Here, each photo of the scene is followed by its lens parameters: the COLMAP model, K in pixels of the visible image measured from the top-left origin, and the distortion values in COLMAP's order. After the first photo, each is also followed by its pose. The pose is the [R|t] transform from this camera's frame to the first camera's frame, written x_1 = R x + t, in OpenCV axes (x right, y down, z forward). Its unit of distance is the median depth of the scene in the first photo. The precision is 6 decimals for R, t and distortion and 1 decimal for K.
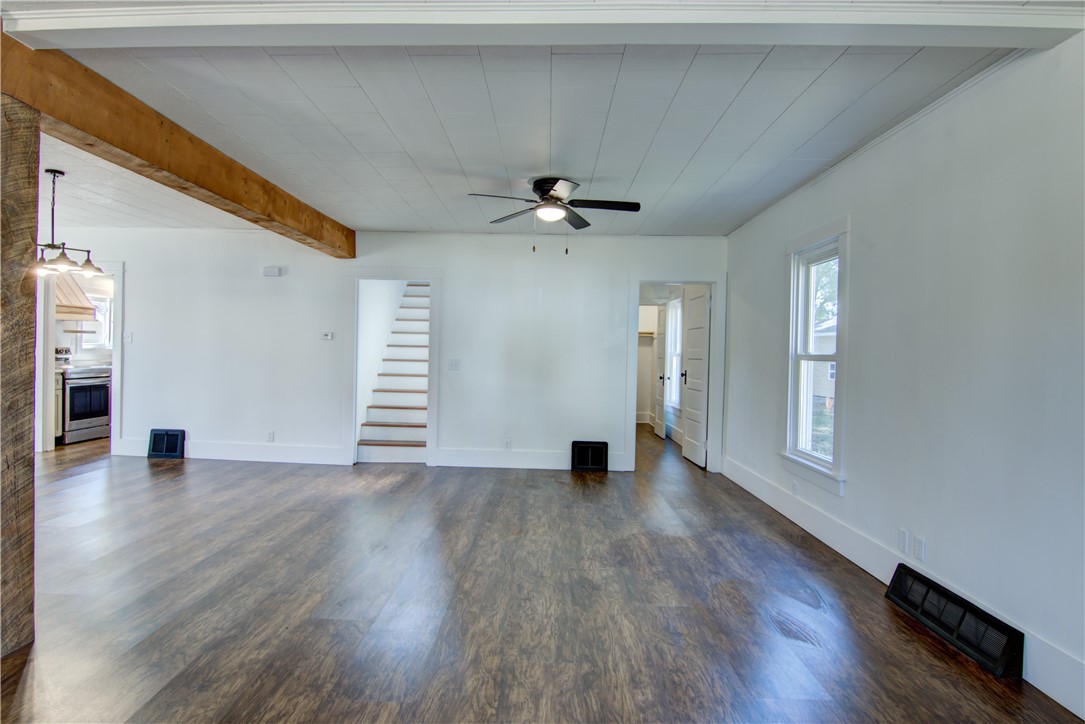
lens RADIAL K [[599.5, 0, 537.9], [0, 599.5, 359.3], [0, 0, 1]] dist [-0.010288, -0.007568]
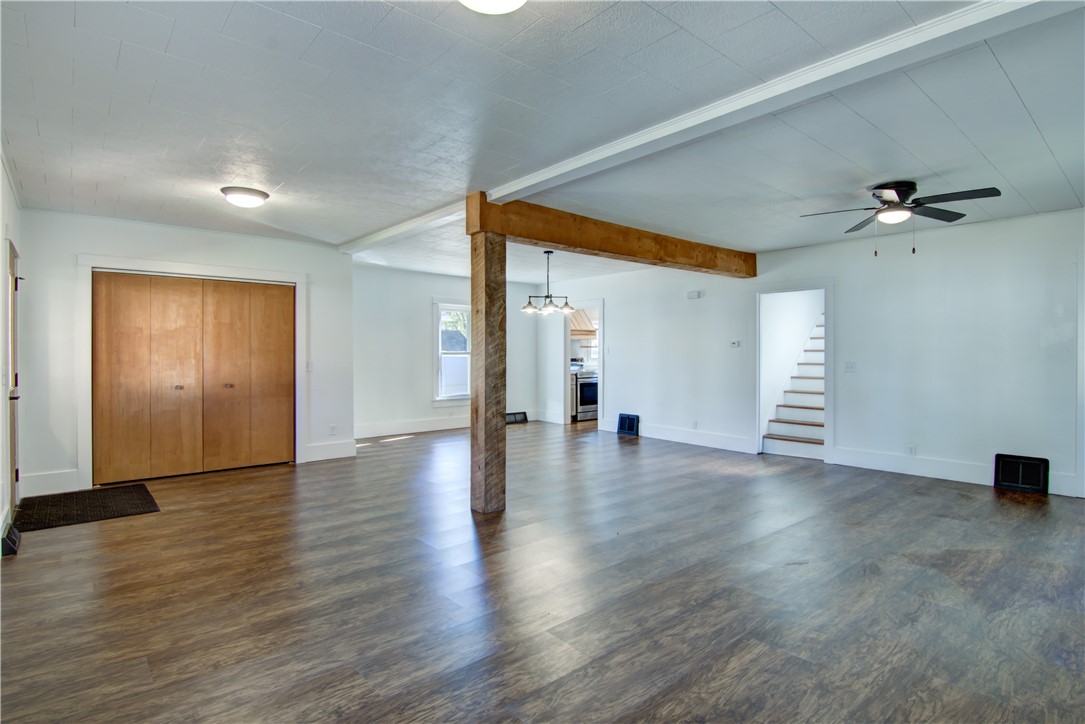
lens RADIAL K [[561.8, 0, 520.2], [0, 561.8, 357.8], [0, 0, 1]] dist [-0.011945, -0.006333]
pose [[0.657346, -0.016670, -0.753404, 0.219262], [0.004967, 0.999829, -0.017789, 0.006532], [0.753572, 0.007952, 0.657317, -0.066925]]
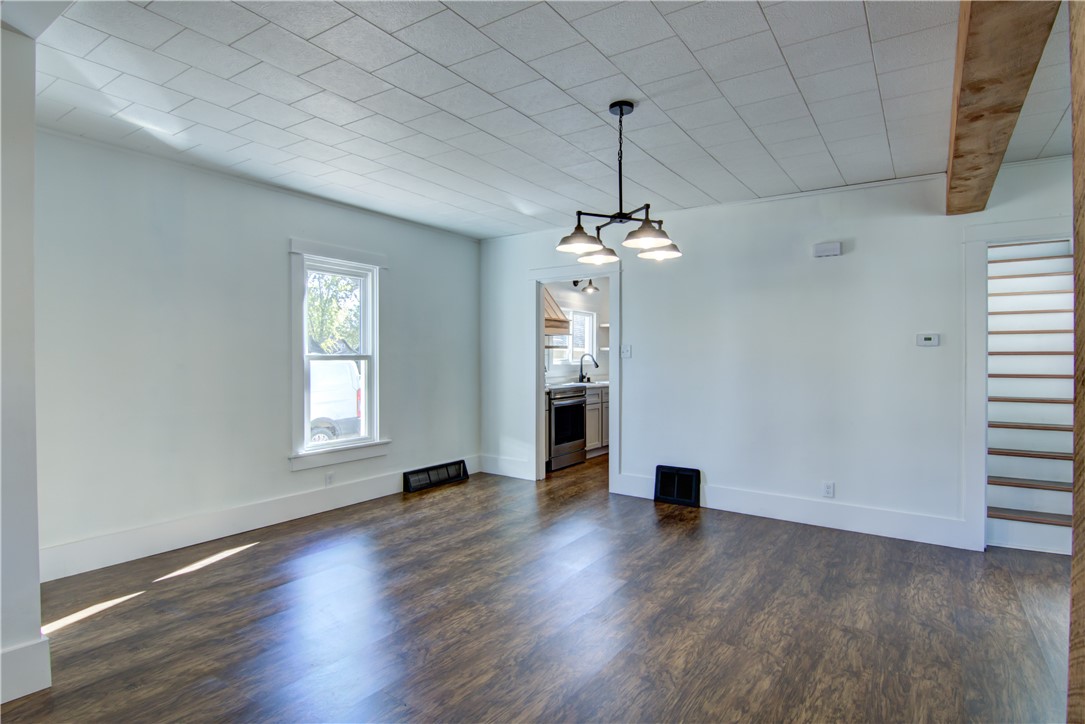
lens RADIAL K [[561.8, 0, 545.7], [0, 561.8, 367.4], [0, 0, 1]] dist [-0.011945, -0.006333]
pose [[0.853661, -0.013489, -0.520654, -0.399113], [0.013448, 0.999902, -0.003855, -0.013895], [0.520655, -0.003711, 0.853759, 0.293432]]
